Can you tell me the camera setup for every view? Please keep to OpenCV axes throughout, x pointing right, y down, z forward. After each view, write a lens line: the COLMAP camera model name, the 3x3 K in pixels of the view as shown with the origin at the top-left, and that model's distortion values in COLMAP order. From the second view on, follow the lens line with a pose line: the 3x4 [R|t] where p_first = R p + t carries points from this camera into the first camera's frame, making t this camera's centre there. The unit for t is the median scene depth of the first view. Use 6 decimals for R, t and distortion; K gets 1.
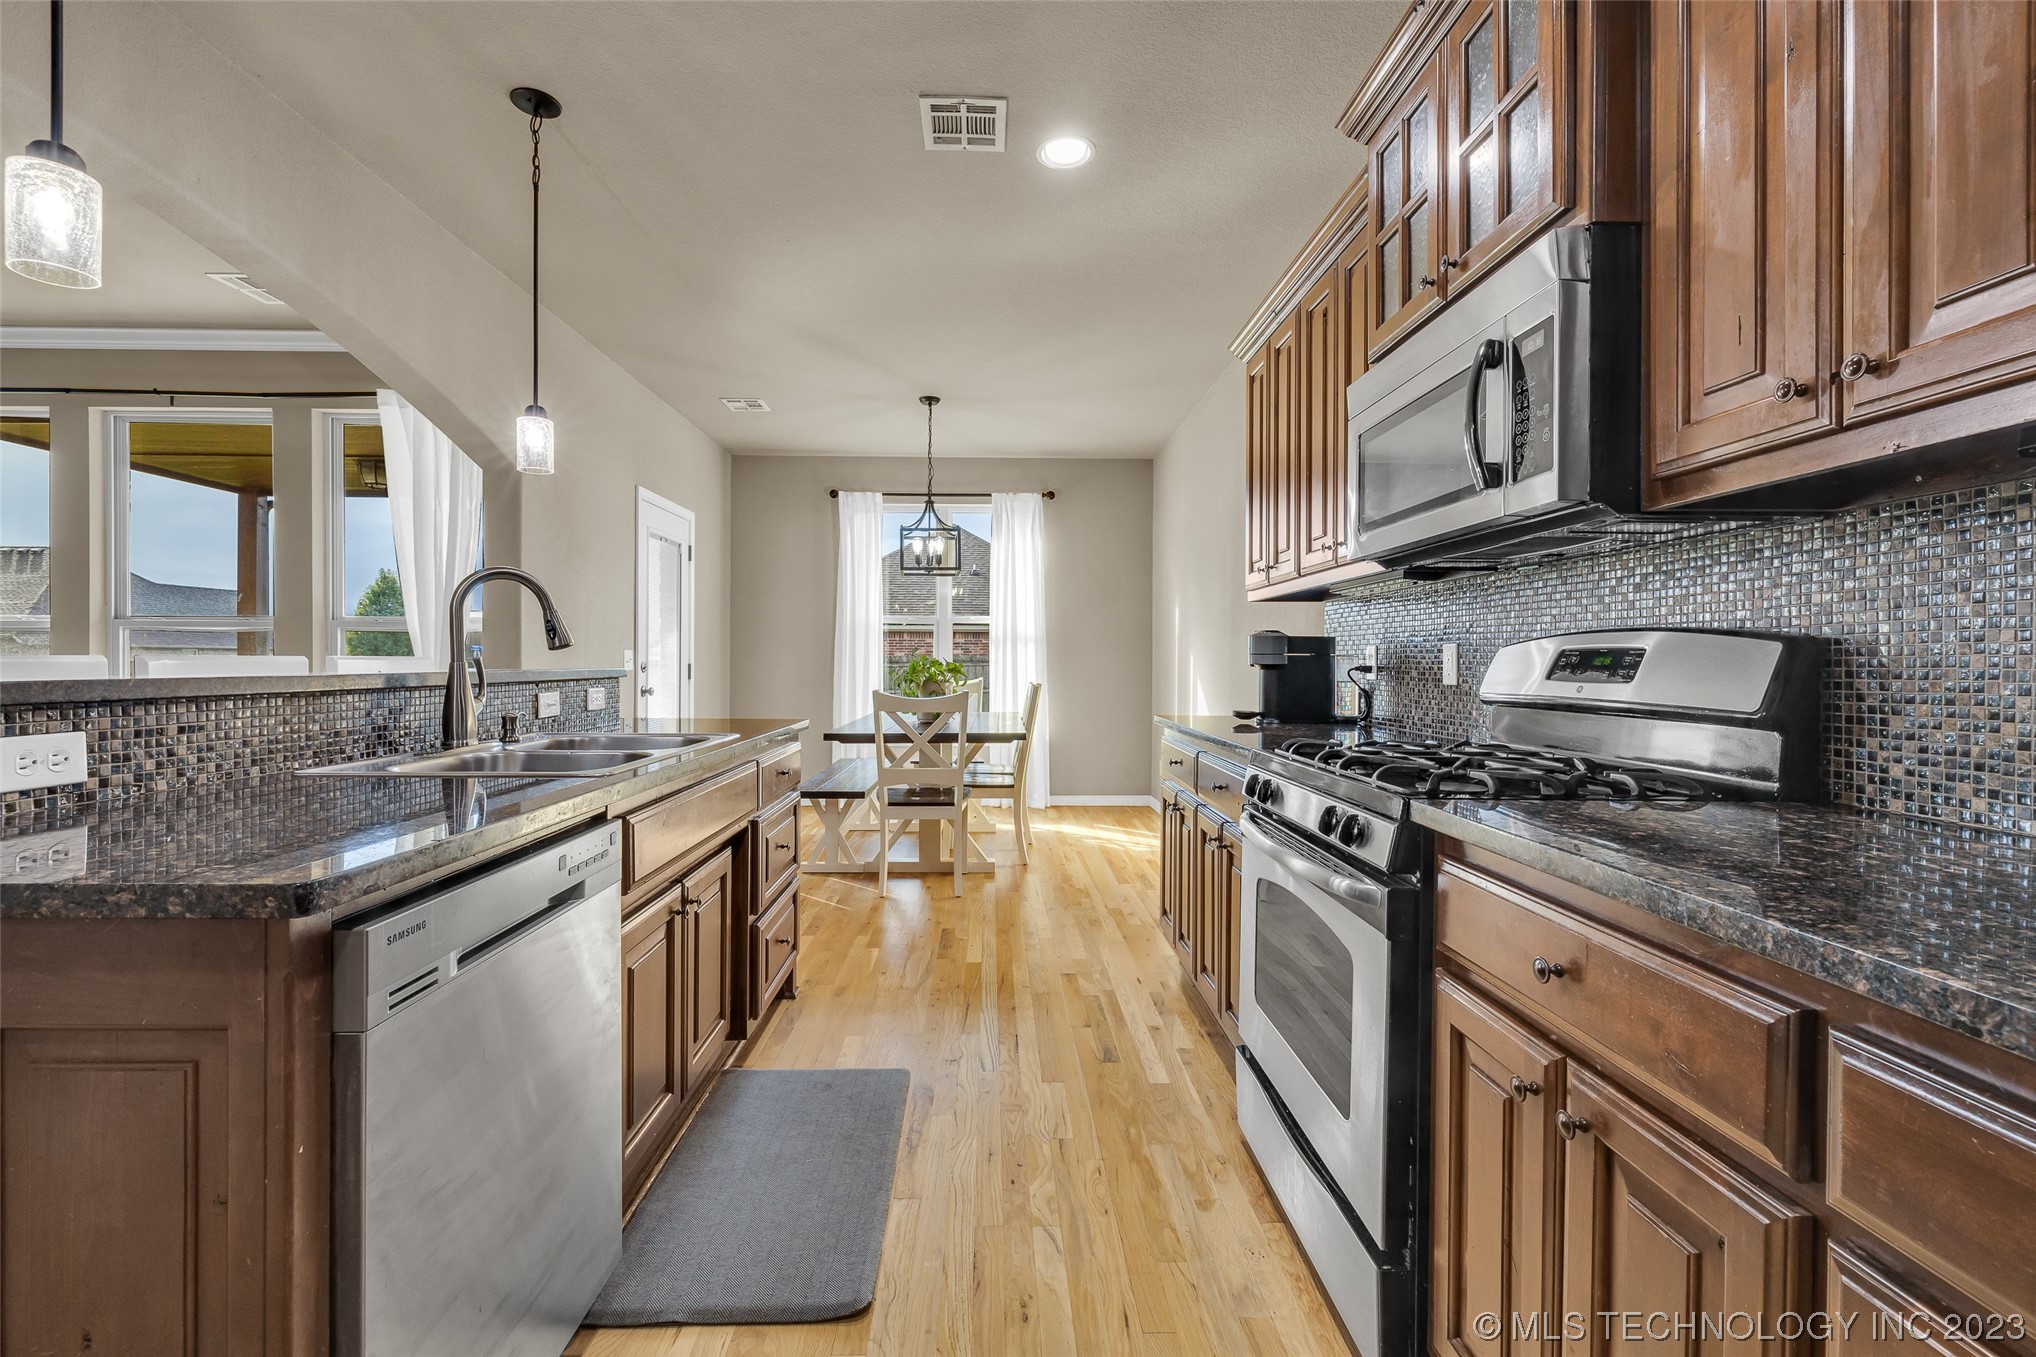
lens RADIAL K [[862.5, 0, 1014.5], [0, 862.5, 671.4], [0, 0, 1]] dist [-0.002863, 0.000416]
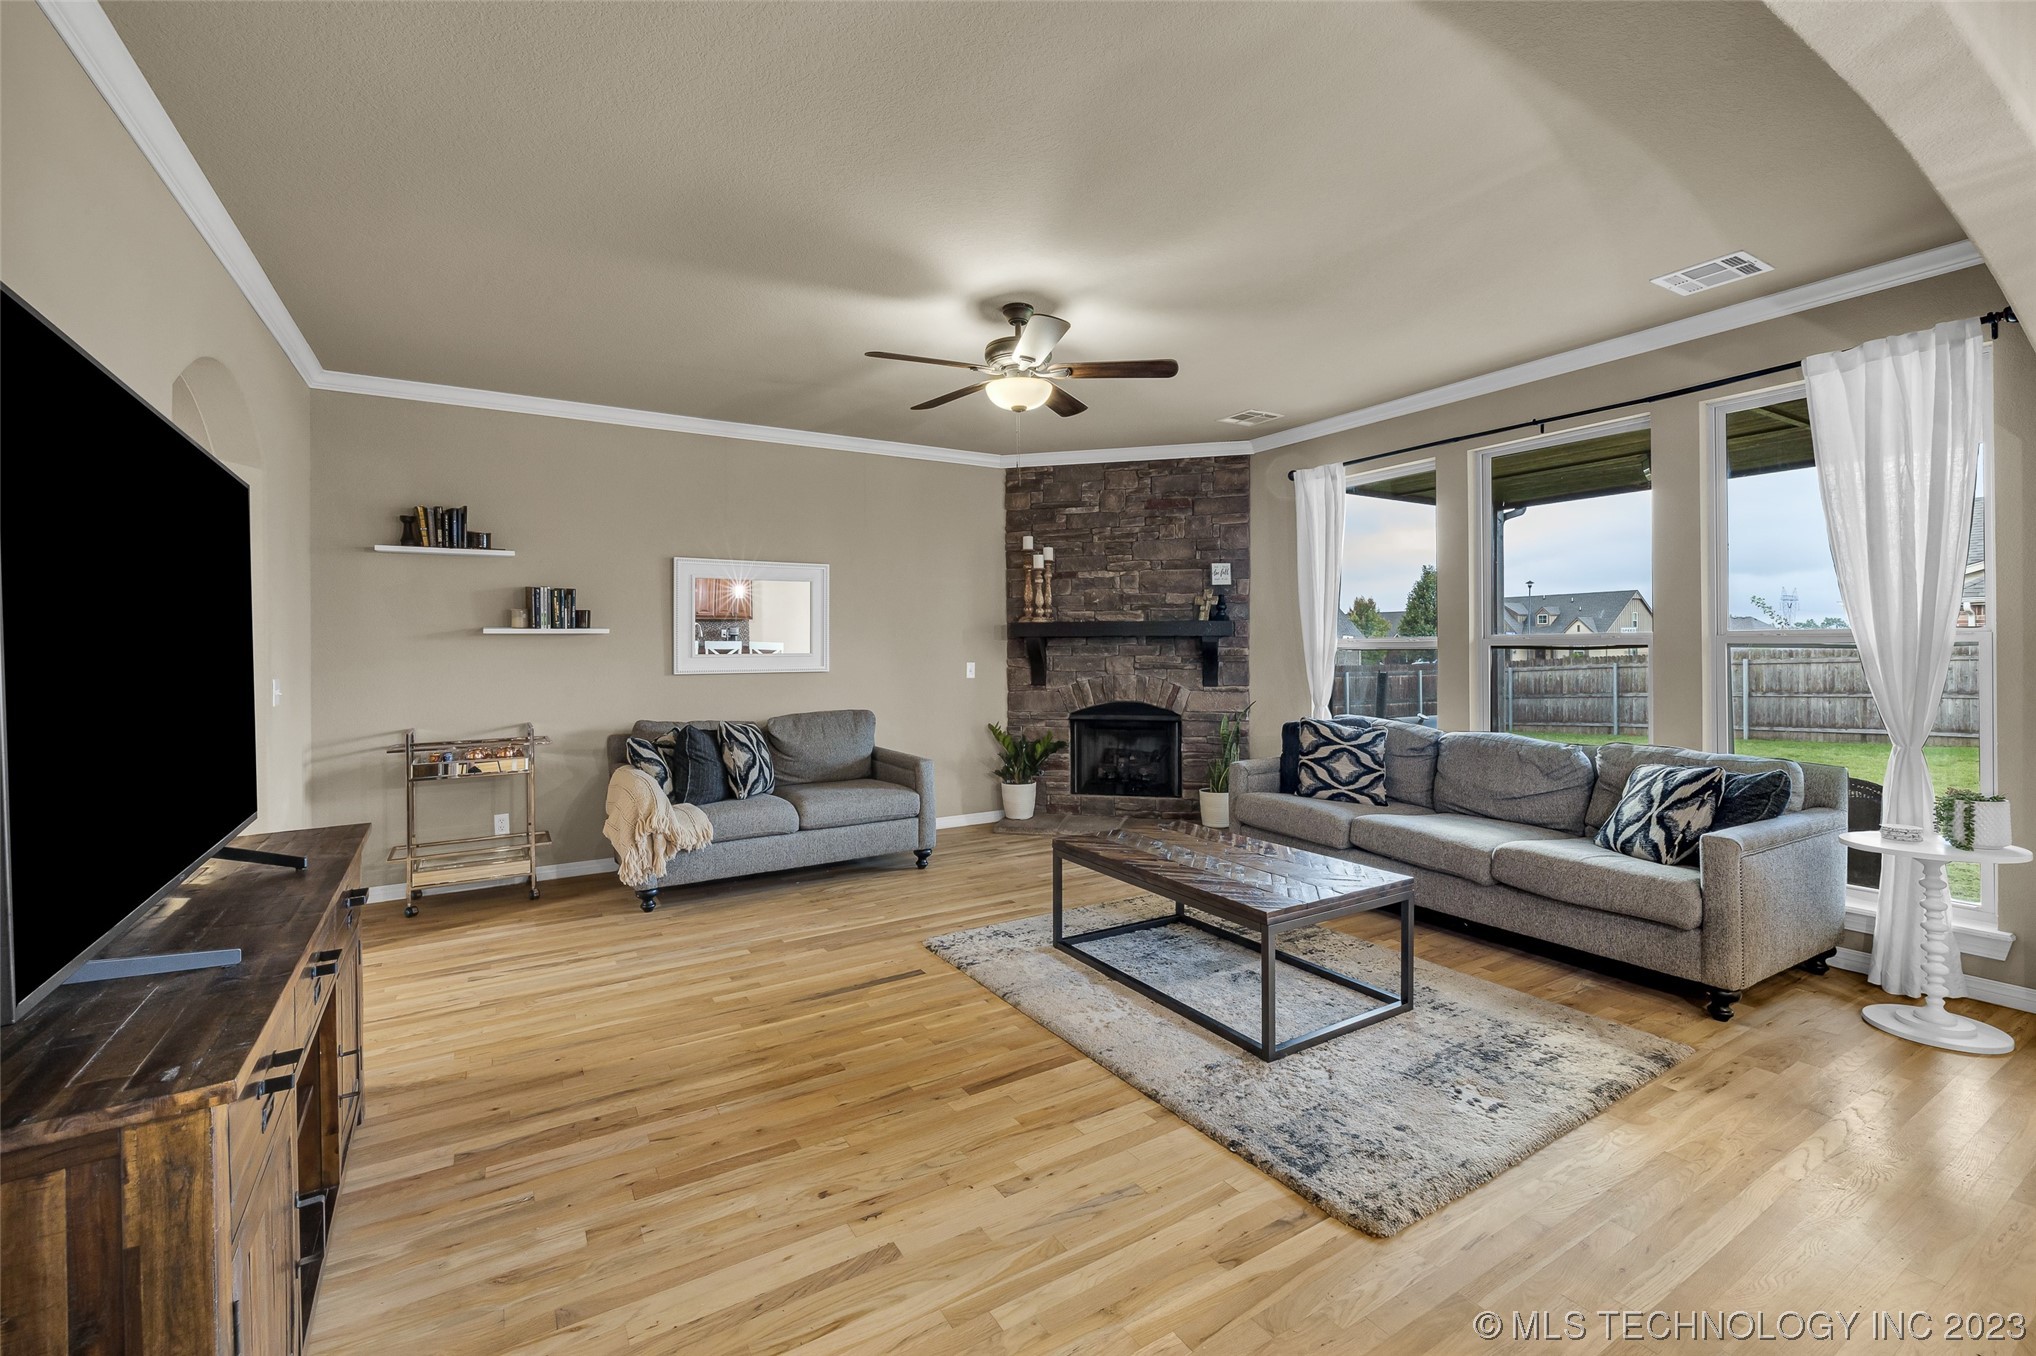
lens RADIAL K [[862.5, 0, 1019.8], [0, 862.5, 657.8], [0, 0, 1]] dist [-0.002863, 0.000416]
pose [[0.498895, 0.000020, -0.866662, -0.619323], [0.004126, 0.999989, 0.002399, -0.068302], [0.866652, -0.004773, 0.498890, -0.109044]]
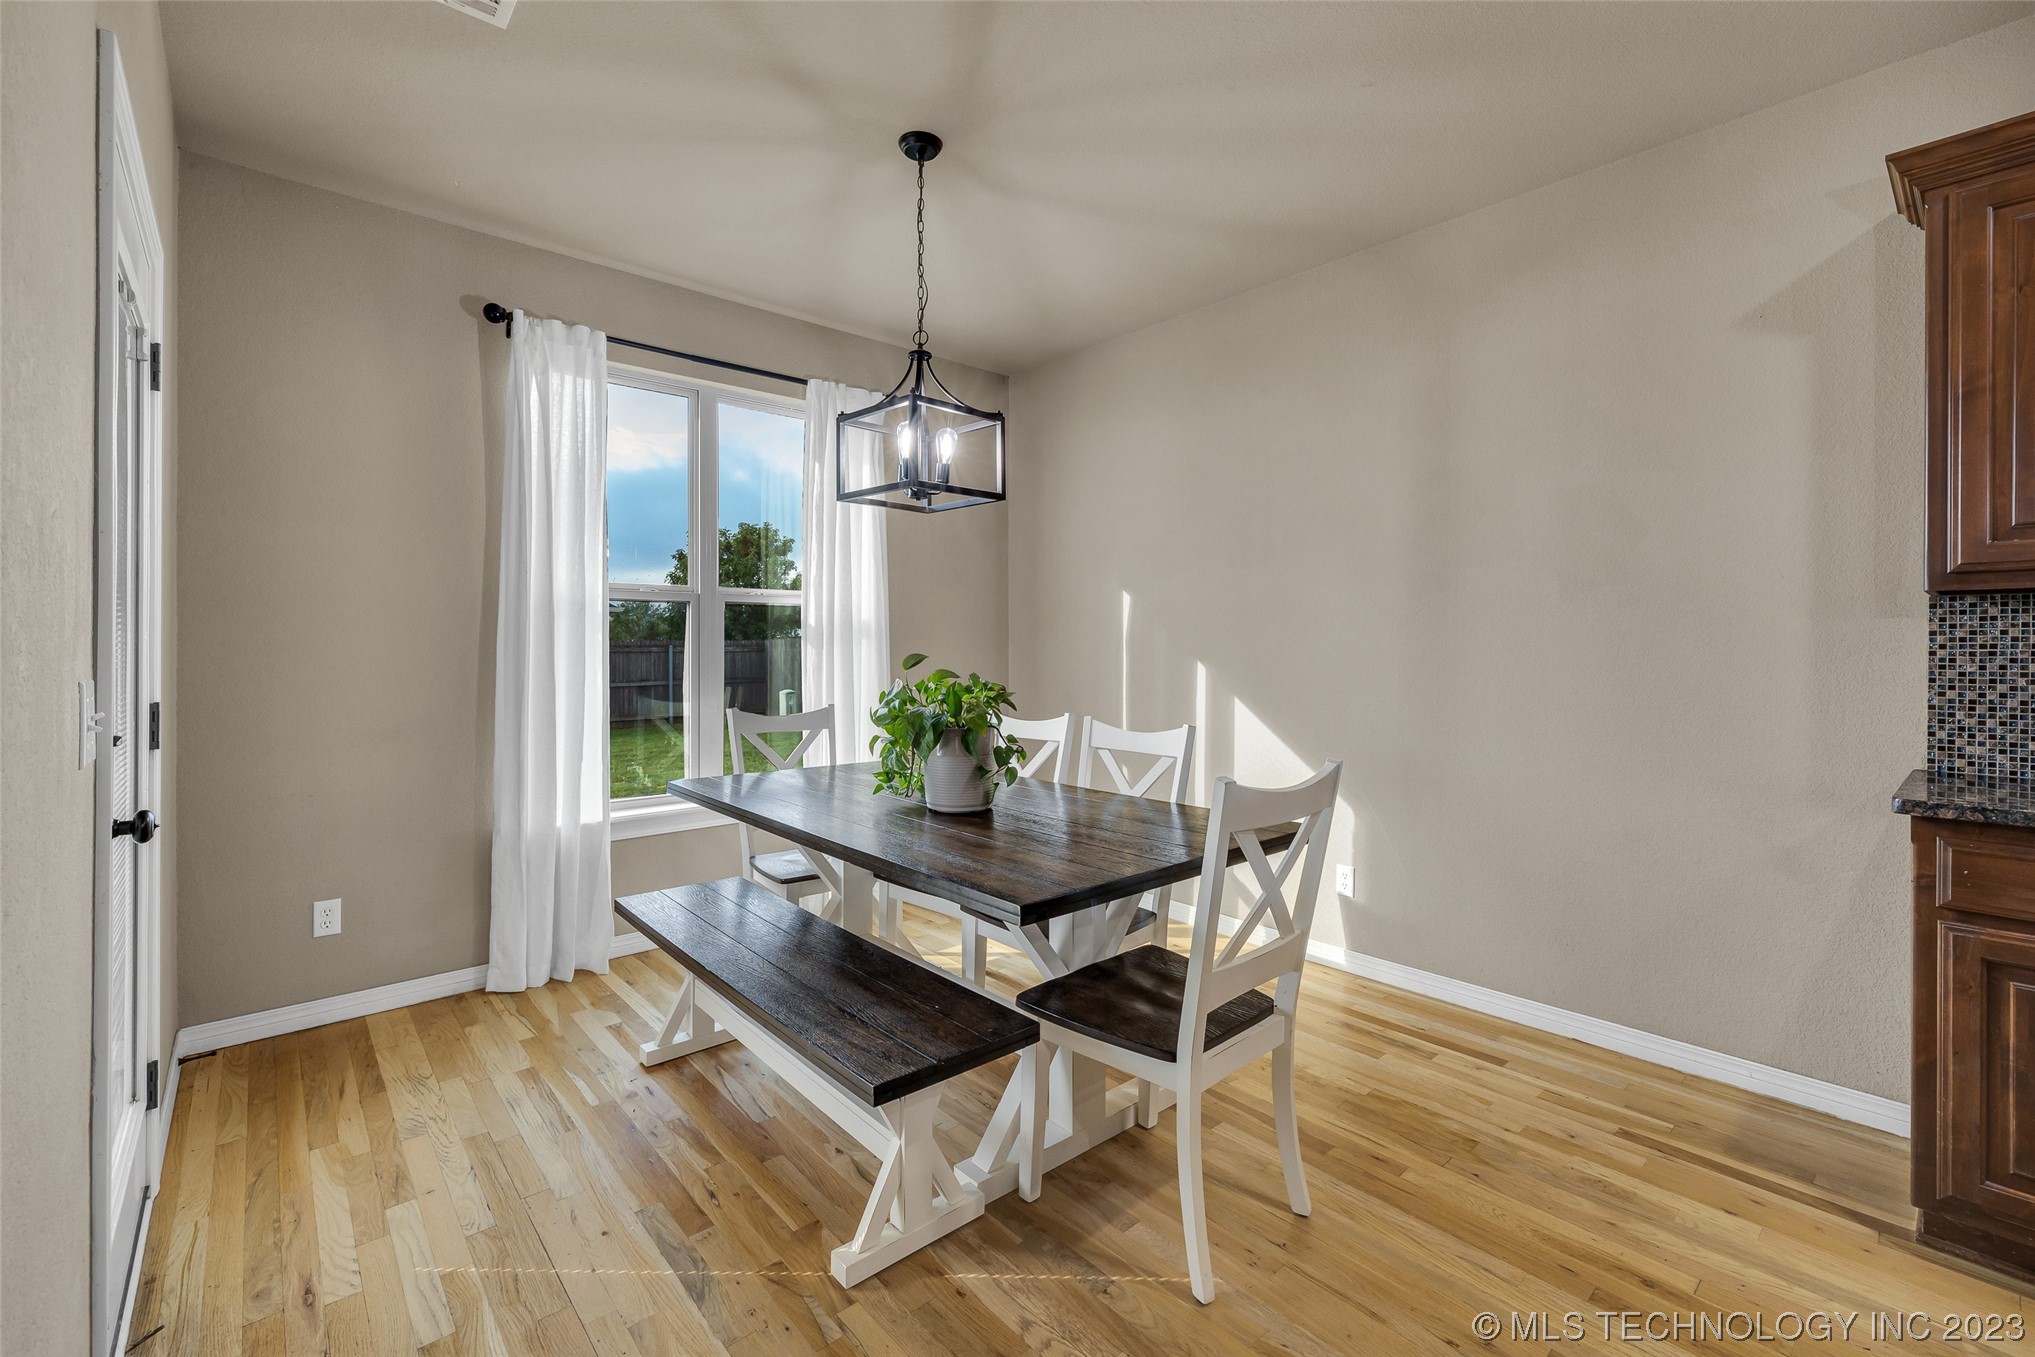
lens RADIAL K [[862.0, 0, 1020.0], [0, 862.0, 647.6], [0, 0, 1]] dist [-0.002863, 0.000416]
pose [[0.766539, -0.006703, 0.642163, -0.728837], [0.010638, 0.999941, -0.002261, -0.057573], [-0.642110, 0.008564, 0.766565, 1.162212]]
